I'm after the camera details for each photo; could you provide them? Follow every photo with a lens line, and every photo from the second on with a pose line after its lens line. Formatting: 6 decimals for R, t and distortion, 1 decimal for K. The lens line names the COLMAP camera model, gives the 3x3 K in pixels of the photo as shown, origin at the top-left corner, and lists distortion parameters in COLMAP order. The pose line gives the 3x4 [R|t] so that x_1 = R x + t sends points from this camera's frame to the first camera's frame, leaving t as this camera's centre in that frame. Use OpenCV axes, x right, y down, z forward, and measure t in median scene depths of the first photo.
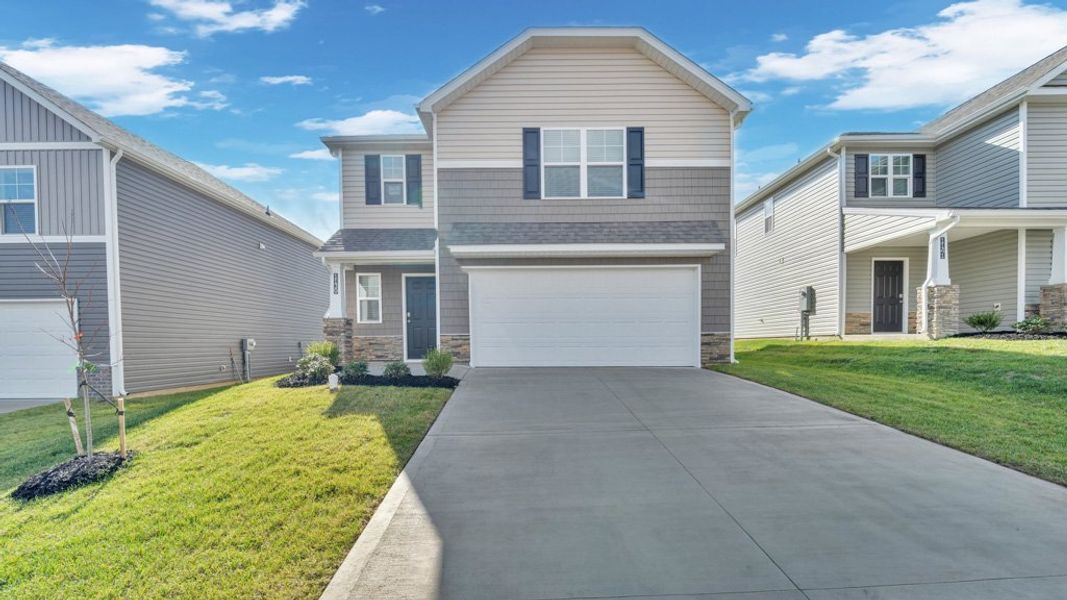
lens RADIAL K [[428.8, 0, 526.2], [0, 428.8, 333.9], [0, 0, 1]] dist [-0.000716, -0.000530]
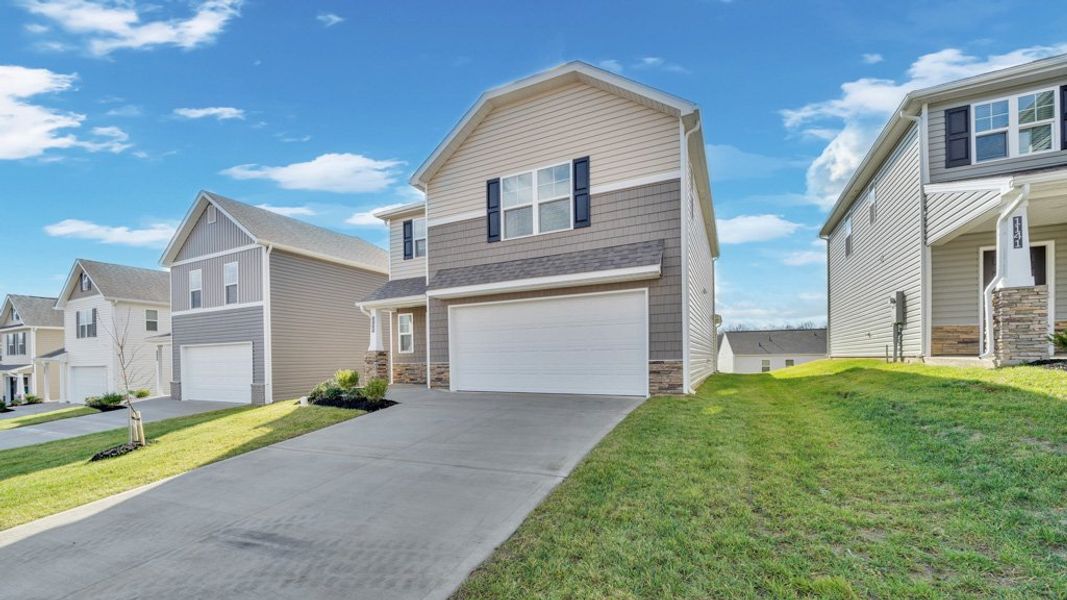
lens RADIAL K [[411.2, 0, 532.9], [0, 411.2, 339.7], [0, 0, 1]] dist [-0.001654, 0.000077]
pose [[0.897920, -0.028835, -0.439214, 0.568181], [0.021078, 0.999524, -0.022529, -0.032567], [0.439654, 0.010972, 0.898100, 0.081153]]
